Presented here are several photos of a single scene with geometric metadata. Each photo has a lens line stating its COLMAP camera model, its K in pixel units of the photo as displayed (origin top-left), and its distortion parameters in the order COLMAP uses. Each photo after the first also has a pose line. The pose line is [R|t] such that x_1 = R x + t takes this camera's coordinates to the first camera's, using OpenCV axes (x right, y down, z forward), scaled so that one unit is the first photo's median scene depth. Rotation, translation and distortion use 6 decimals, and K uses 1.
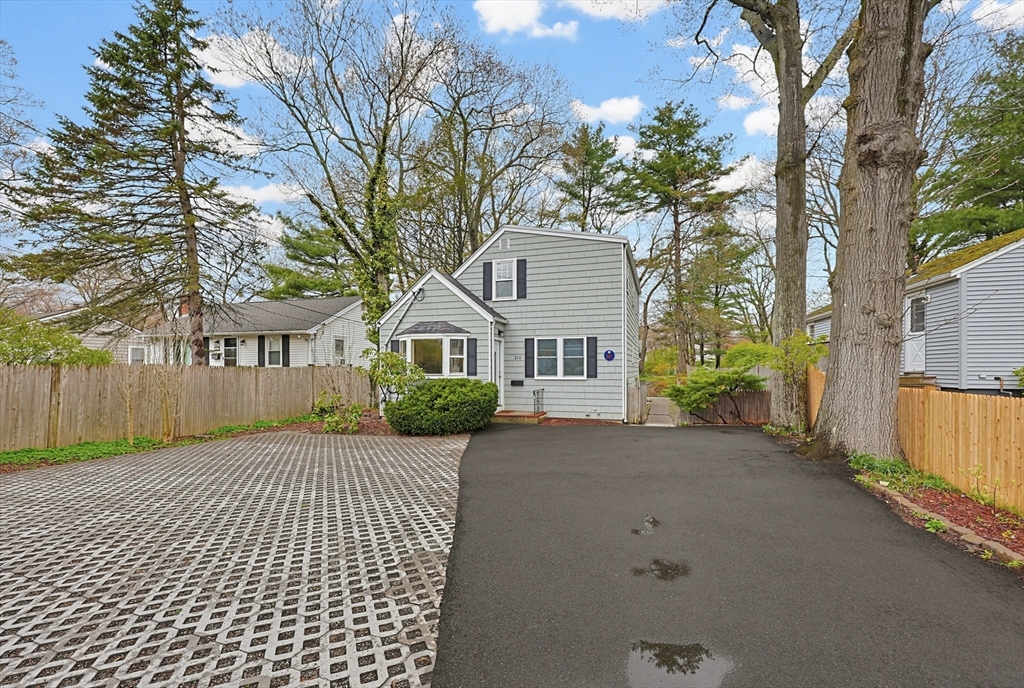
lens RADIAL K [[415.7, 0, 512.0], [0, 415.7, 344.0], [0, 0, 1]] dist [-0.003348, -0.000249]
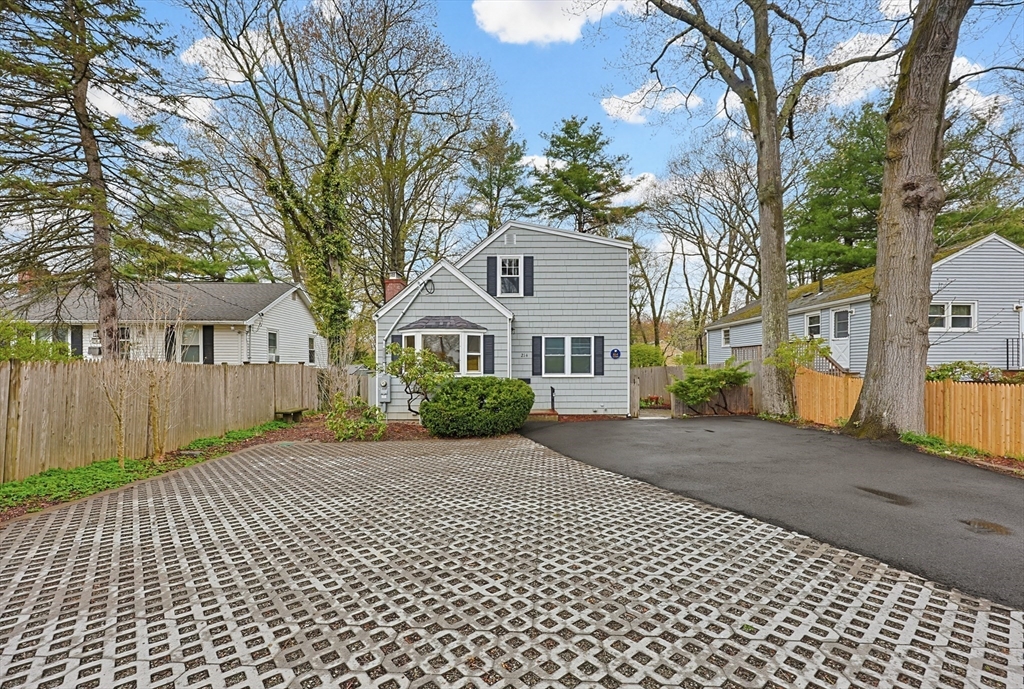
lens RADIAL K [[419.9, 0, 512.0], [0, 419.9, 344.5], [0, 0, 1]] dist [-0.000229, -0.000166]
pose [[0.955553, 0.014776, 0.294450, -0.320405], [-0.016257, 0.999864, 0.002584, 0.004873], [-0.294372, -0.007256, 0.955663, 0.053990]]
